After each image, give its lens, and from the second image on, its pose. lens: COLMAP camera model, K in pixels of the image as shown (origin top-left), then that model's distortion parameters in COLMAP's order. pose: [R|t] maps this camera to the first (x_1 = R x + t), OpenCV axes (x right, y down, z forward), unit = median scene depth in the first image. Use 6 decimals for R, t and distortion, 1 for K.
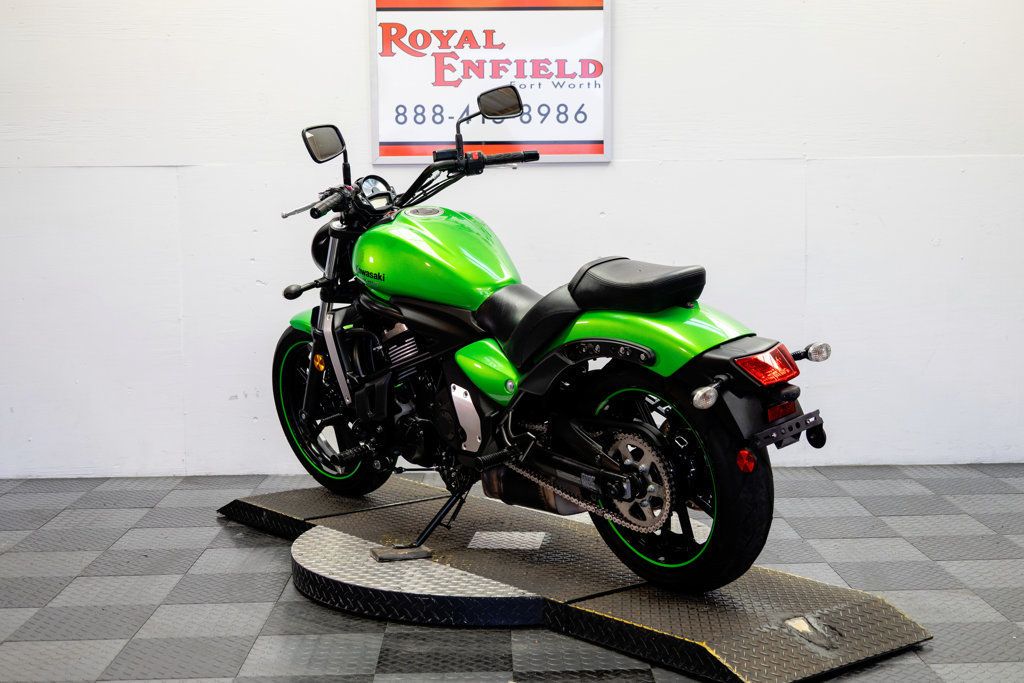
lens RADIAL K [[1448.5, 0, 512.0], [0, 1448.5, 341.5], [0, 0, 1]] dist [0.024314, 0.000417]
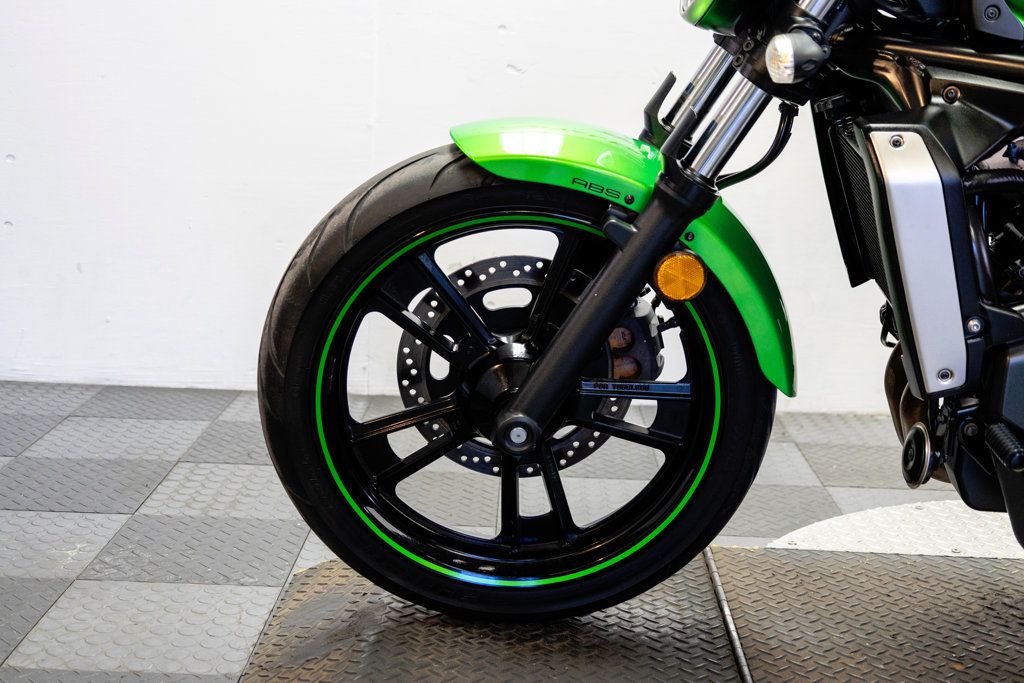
lens RADIAL K [[1453.5, 0, 514.3], [0, 1453.5, 342.1], [0, 0, 1]] dist [0.020815, 0.051545]
pose [[0.998342, 0.053741, -0.020602, -0.159042], [-0.051351, 0.993372, 0.102835, 0.007607], [0.025992, -0.101607, 0.994485, 0.426439]]
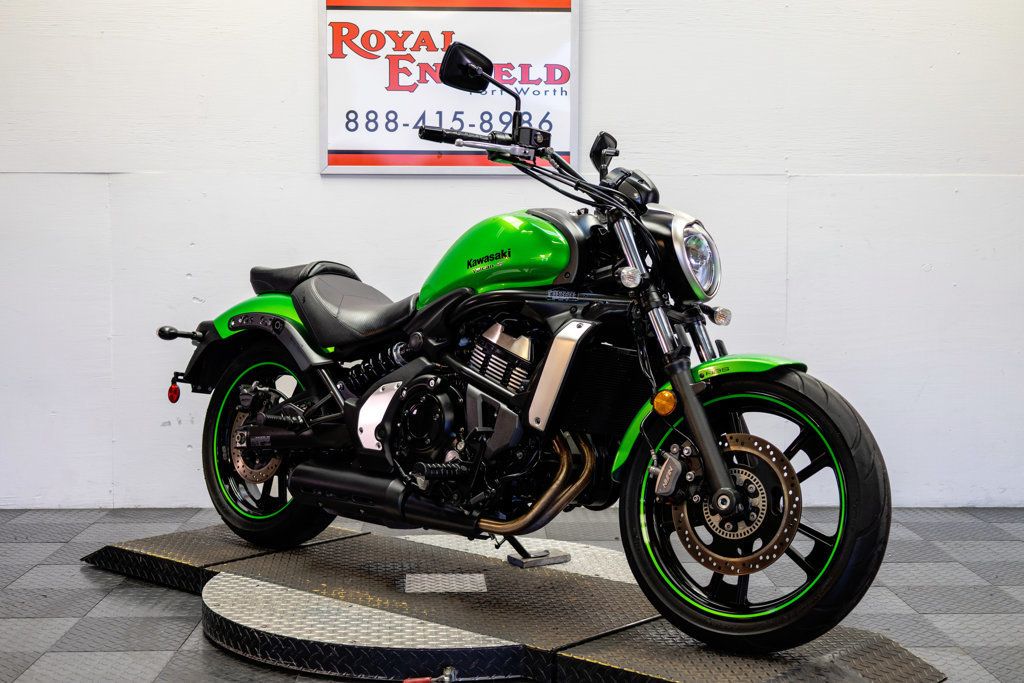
lens RADIAL K [[1450.7, 0, 510.1], [0, 1450.7, 345.3], [0, 0, 1]] dist [0.011062, 0.045970]
pose [[0.999896, 0.014334, 0.001671, 0.025360], [-0.014289, 0.999599, -0.024463, 0.008287], [-0.002021, 0.024437, 0.999699, 0.075506]]
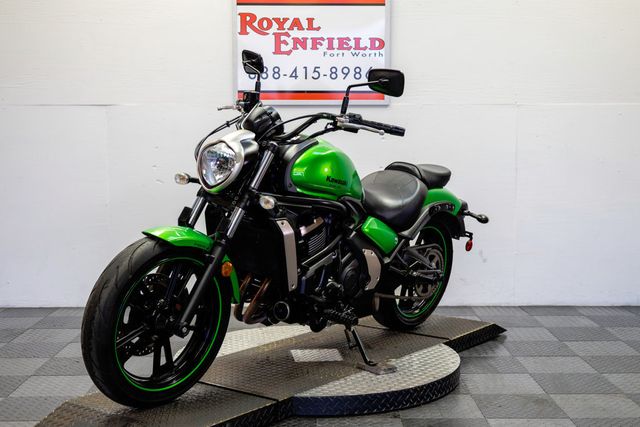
lens RADIAL K [[906.7, 0, 318.8], [0, 906.7, 215.9], [0, 0, 1]] dist [0.011062, 0.045970]
pose [[0.999865, 0.011911, -0.011310, 0.006444], [-0.011930, 0.999928, -0.001597, -0.004787], [0.011290, 0.001731, 0.999935, 0.043651]]
